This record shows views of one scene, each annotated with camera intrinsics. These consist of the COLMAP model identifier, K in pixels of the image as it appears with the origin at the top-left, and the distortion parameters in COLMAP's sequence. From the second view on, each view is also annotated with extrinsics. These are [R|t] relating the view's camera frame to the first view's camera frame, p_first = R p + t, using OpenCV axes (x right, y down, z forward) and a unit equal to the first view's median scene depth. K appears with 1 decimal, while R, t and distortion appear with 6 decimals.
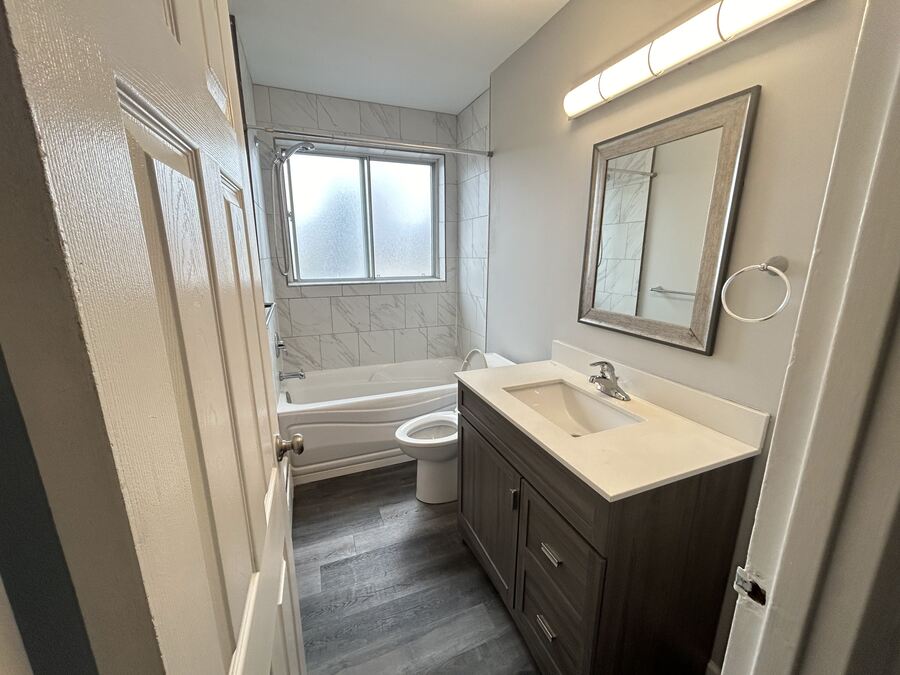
lens RADIAL K [[362.4, 0, 448.9], [0, 362.4, 337.2], [0, 0, 1]] dist [0.000602, 0.000420]
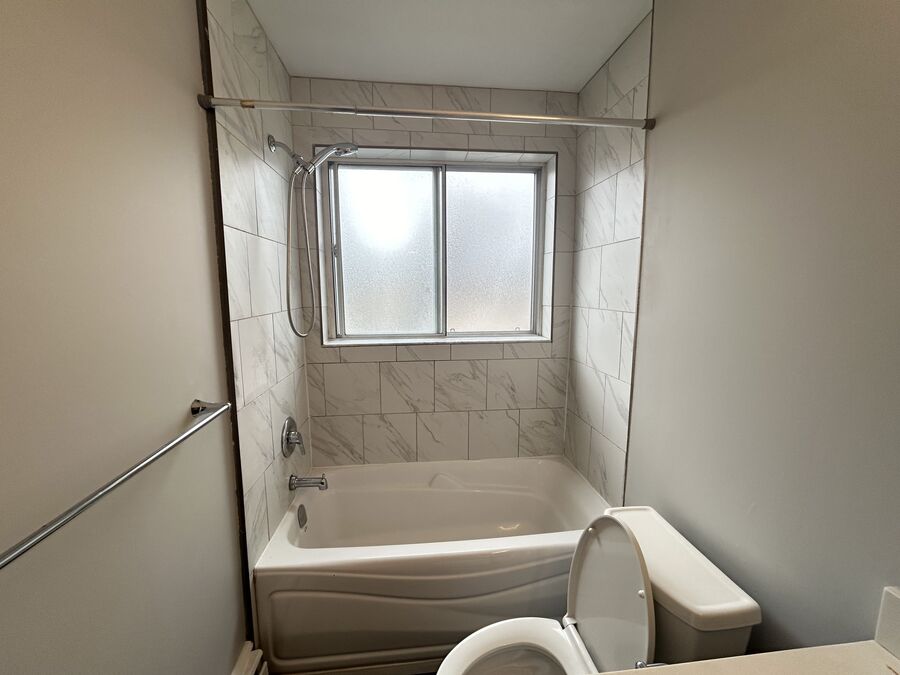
lens RADIAL K [[362.4, 0, 448.9], [0, 362.4, 337.2], [0, 0, 1]] dist [0.000602, 0.000420]
pose [[0.962602, 0.034006, -0.268776, -0.012194], [-0.058903, 0.994628, -0.085116, -0.102934], [0.264438, 0.097765, 0.959435, 0.347516]]
